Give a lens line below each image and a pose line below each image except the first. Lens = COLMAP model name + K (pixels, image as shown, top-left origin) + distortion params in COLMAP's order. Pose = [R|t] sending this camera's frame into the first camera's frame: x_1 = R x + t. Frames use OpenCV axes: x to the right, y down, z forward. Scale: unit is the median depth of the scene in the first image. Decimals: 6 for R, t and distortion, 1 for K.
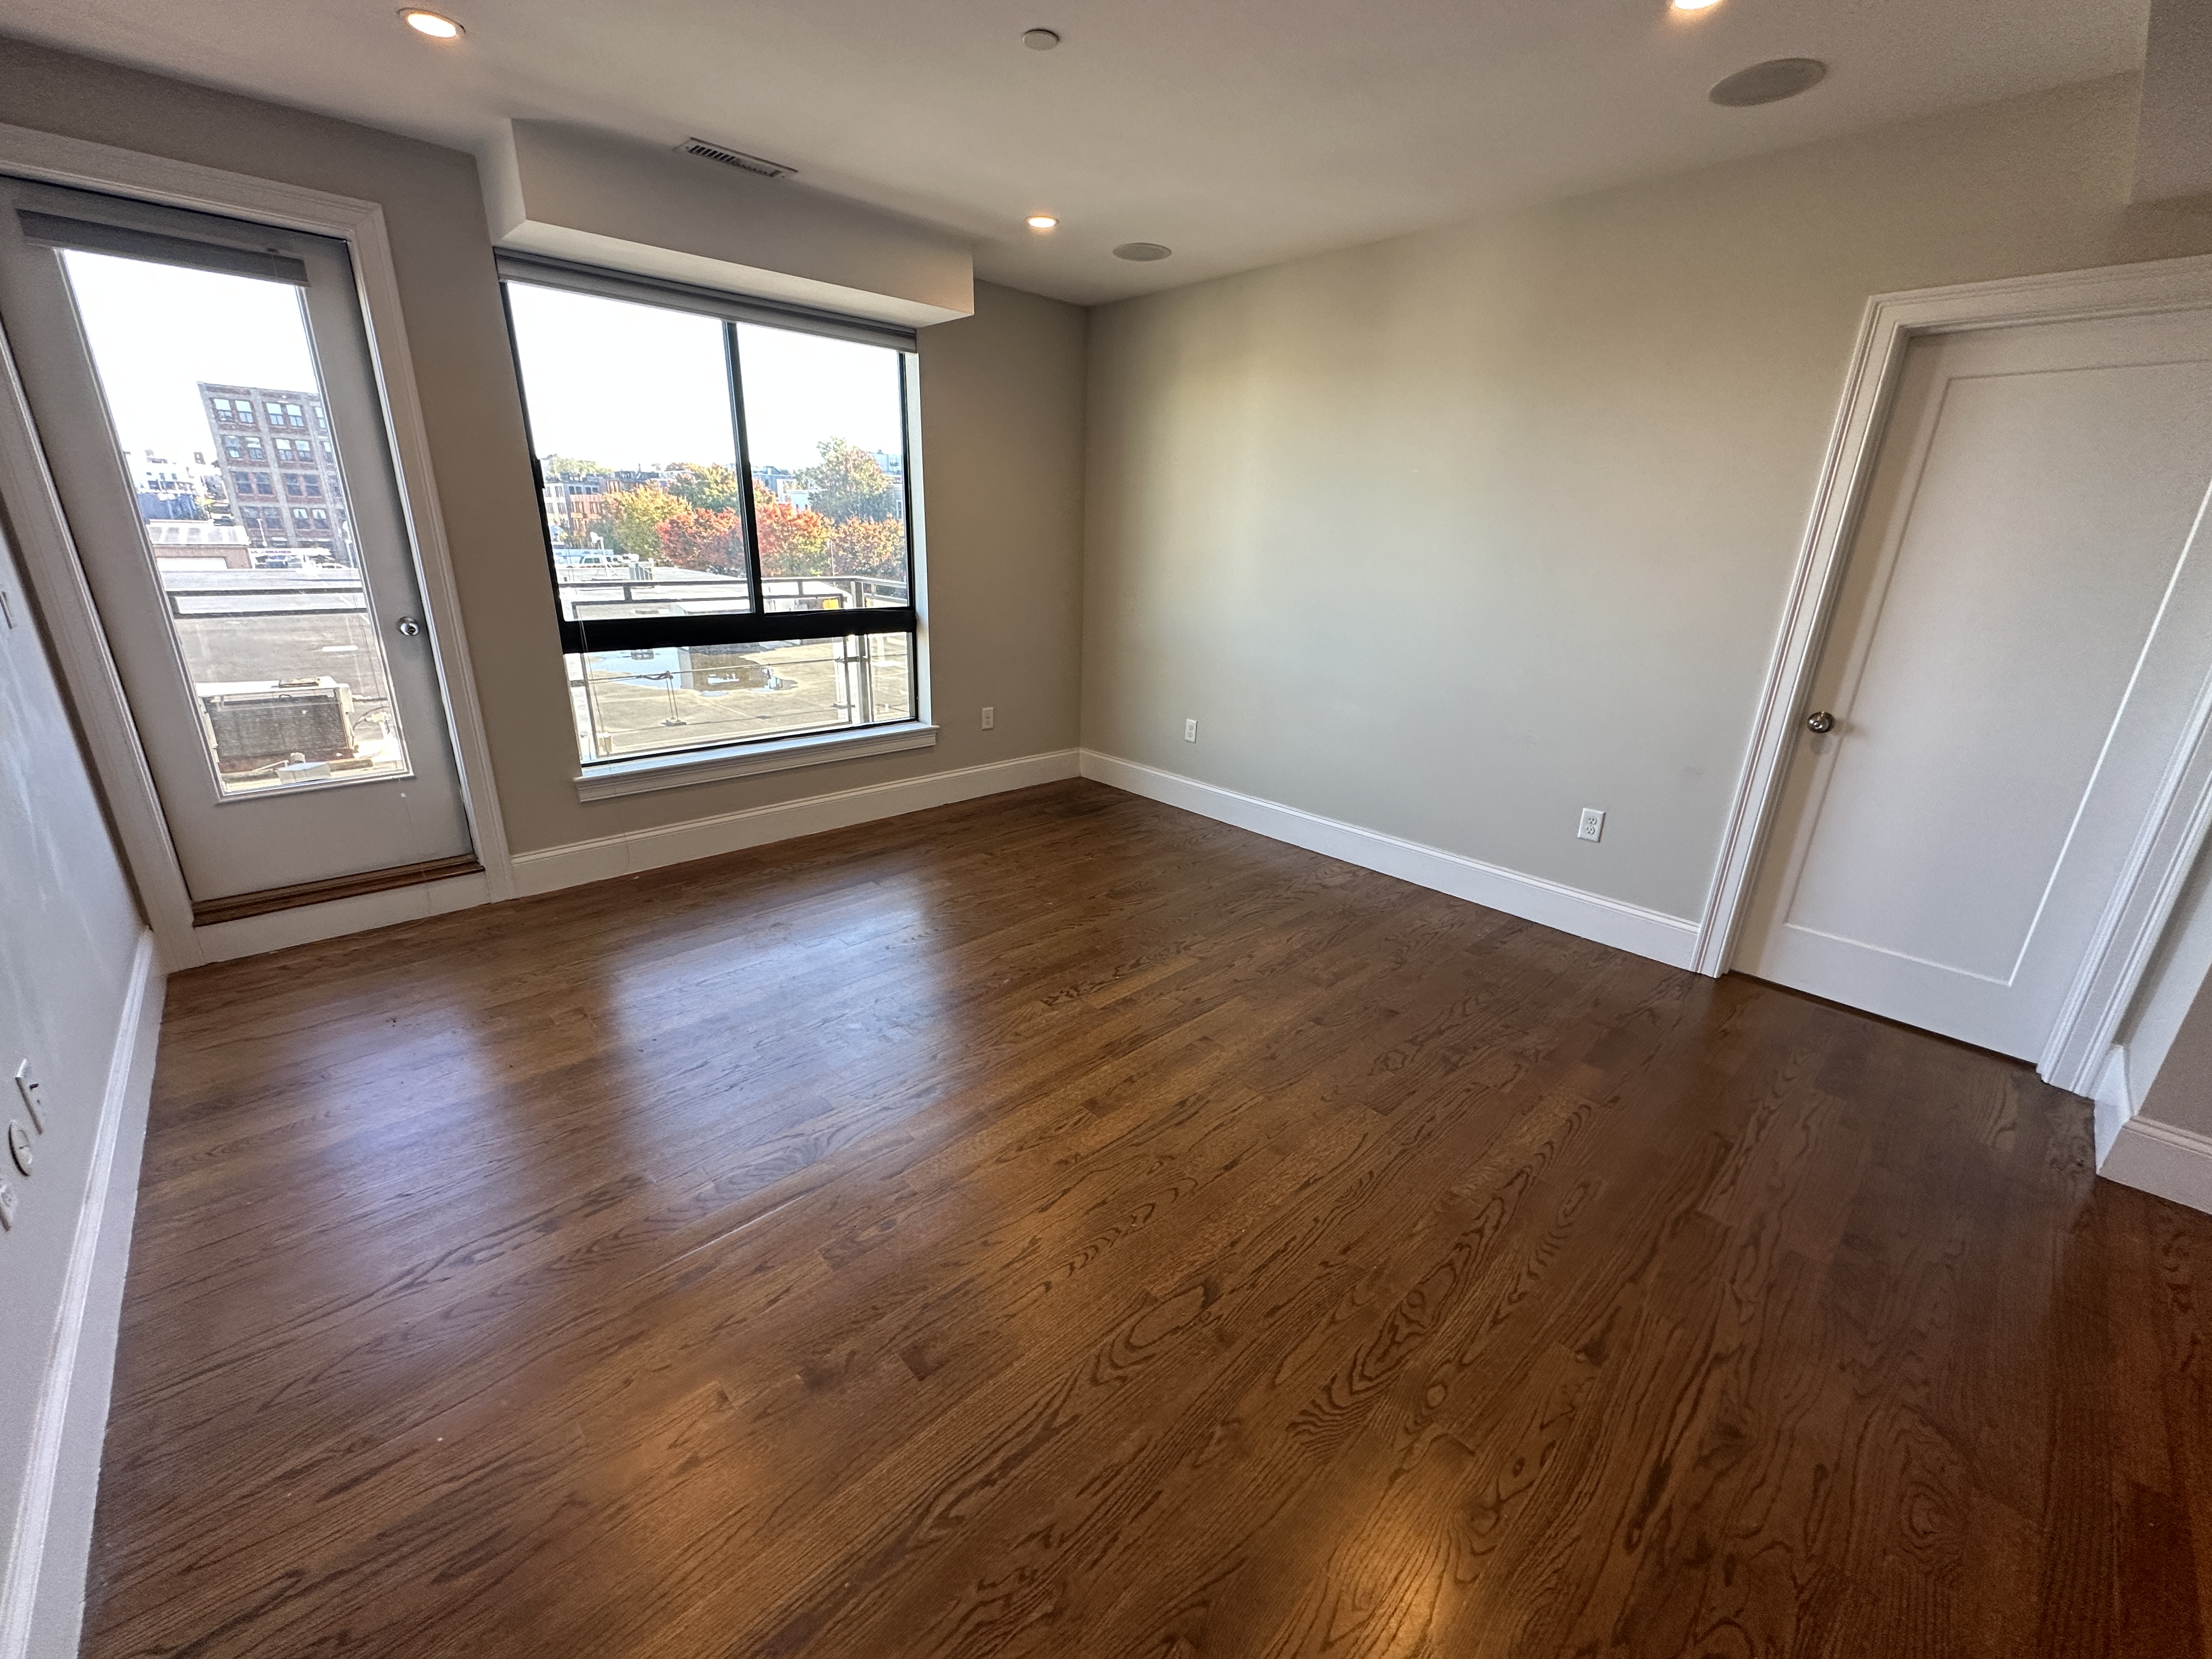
lens RADIAL K [[879.4, 0, 1105.9], [0, 879.4, 828.2], [0, 0, 1]] dist [-0.002071, 0.000480]
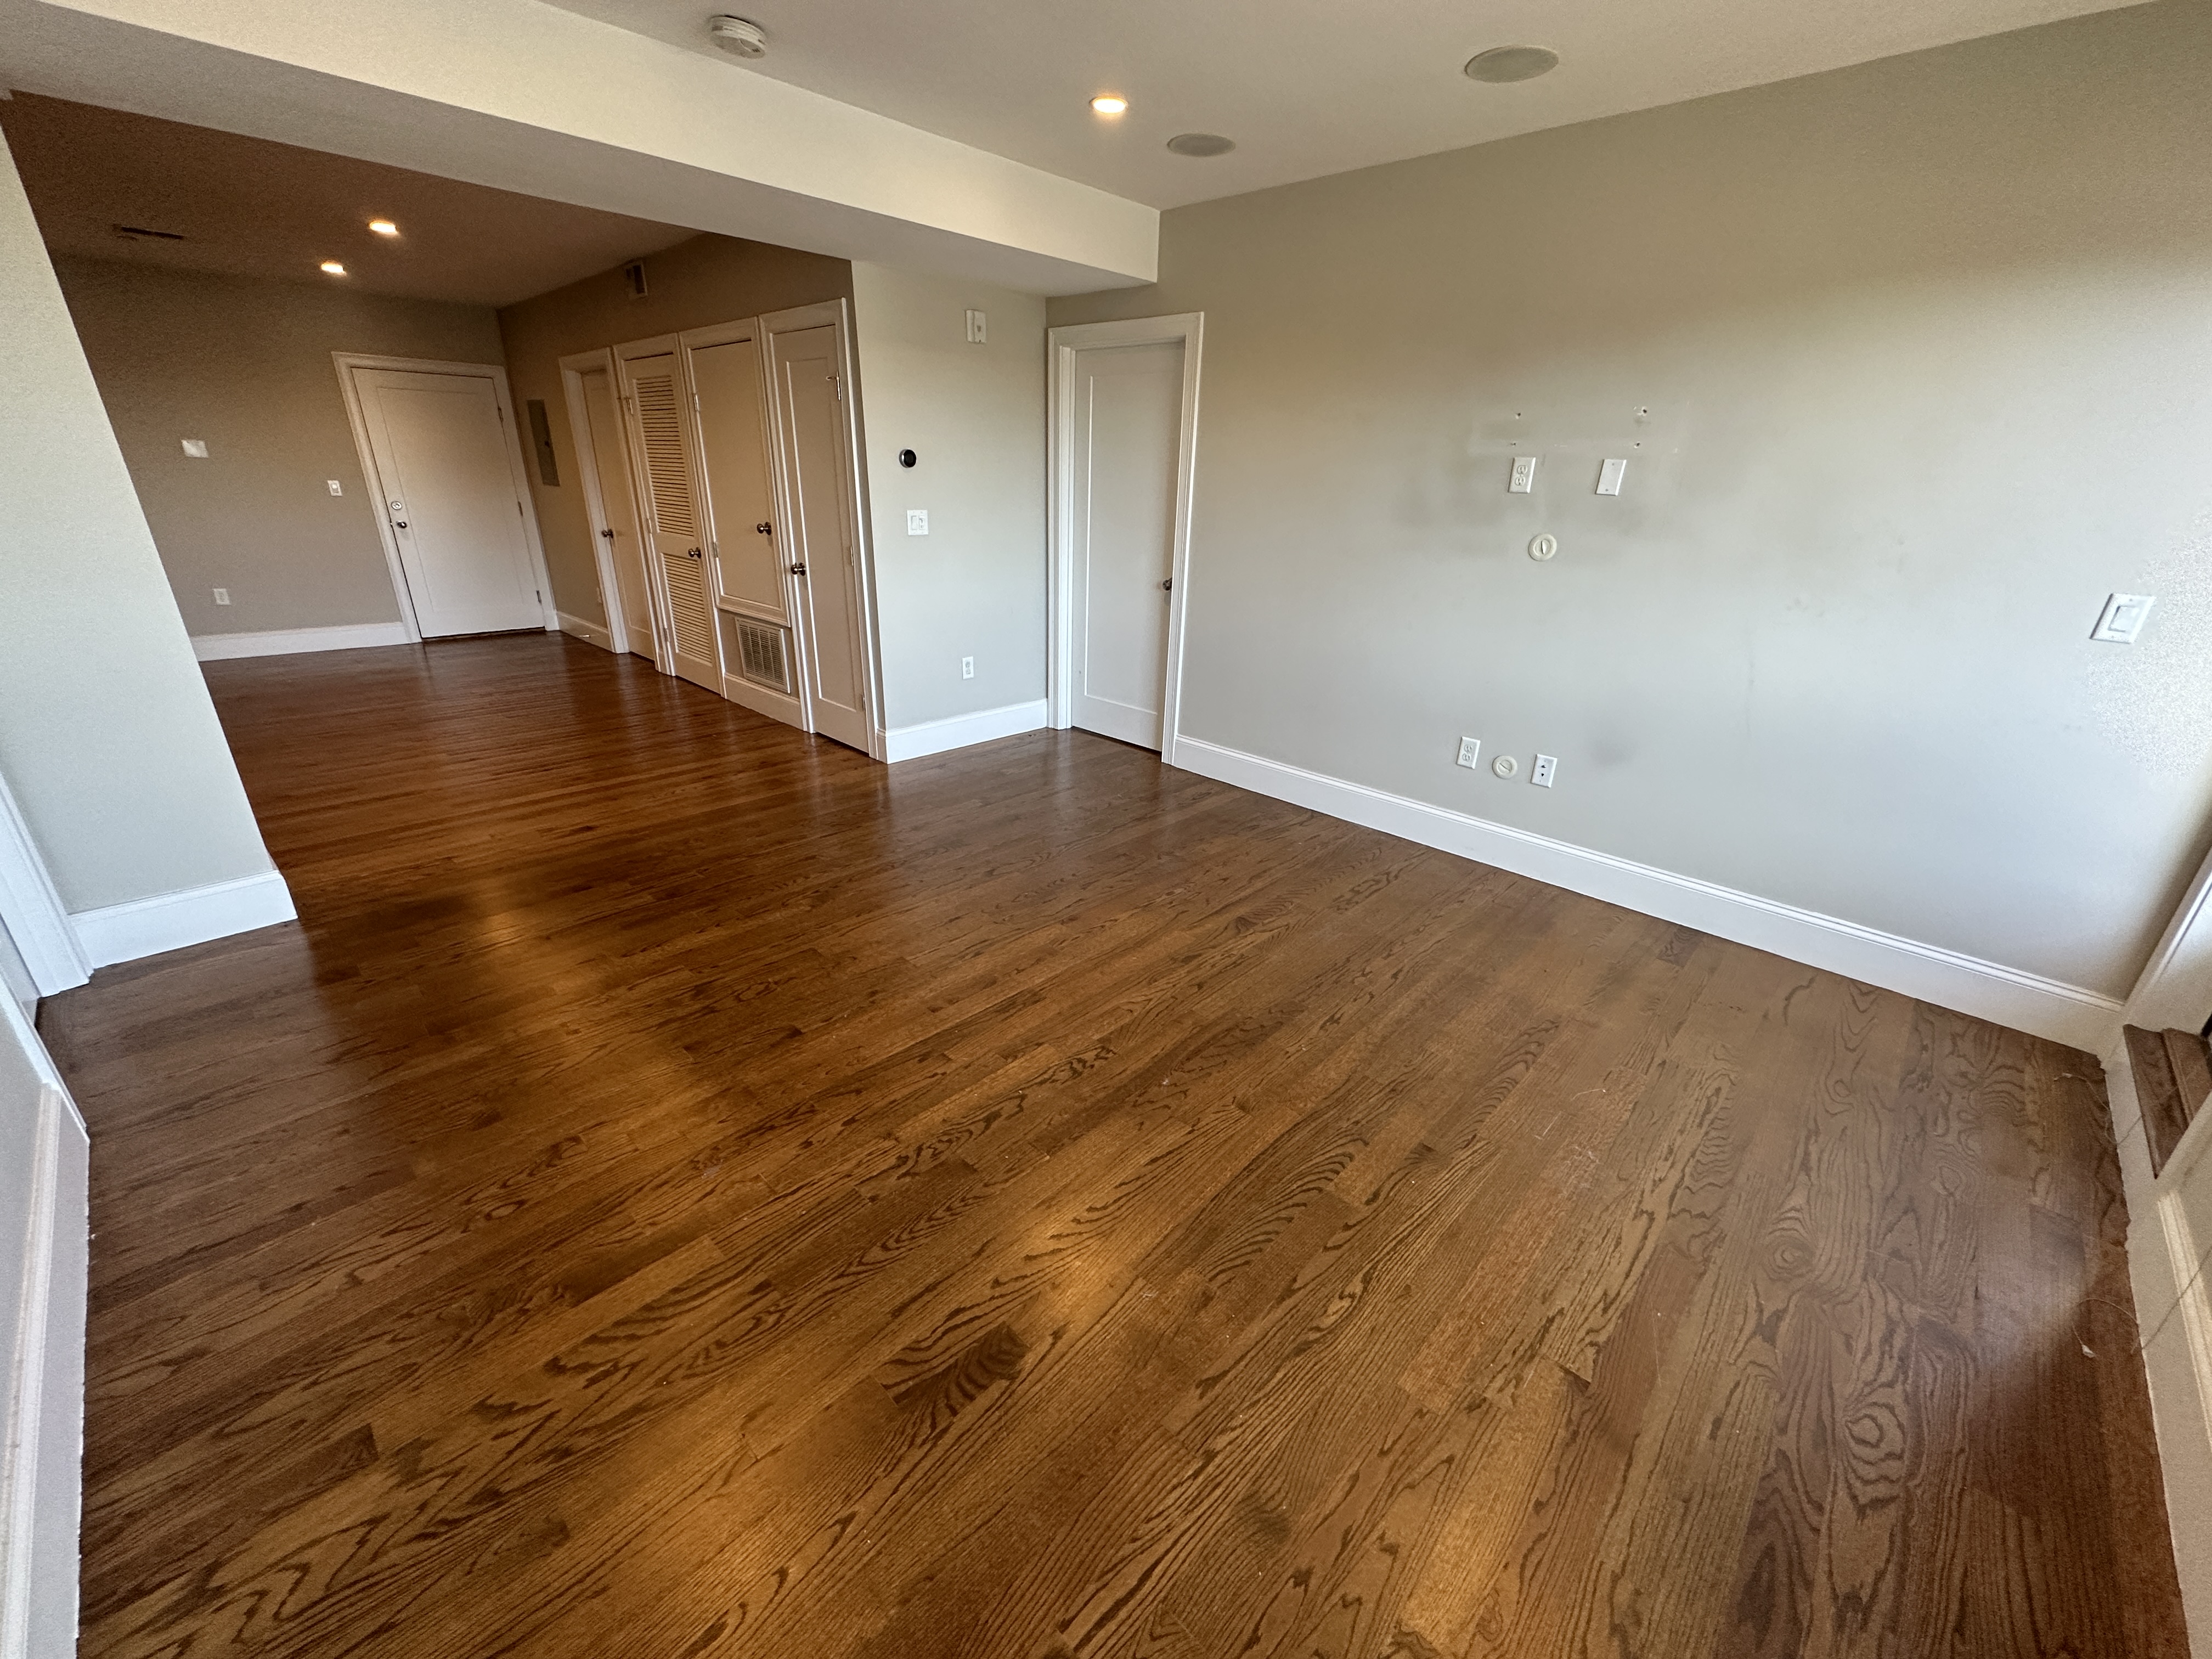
lens RADIAL K [[879.4, 0, 1108.5], [0, 879.4, 826.9], [0, 0, 1]] dist [-0.002071, 0.000480]
pose [[-0.996786, -0.036838, -0.071138, -0.000073], [-0.074495, 0.752847, 0.653966, -0.409515], [0.029465, 0.657164, -0.753172, 1.184530]]
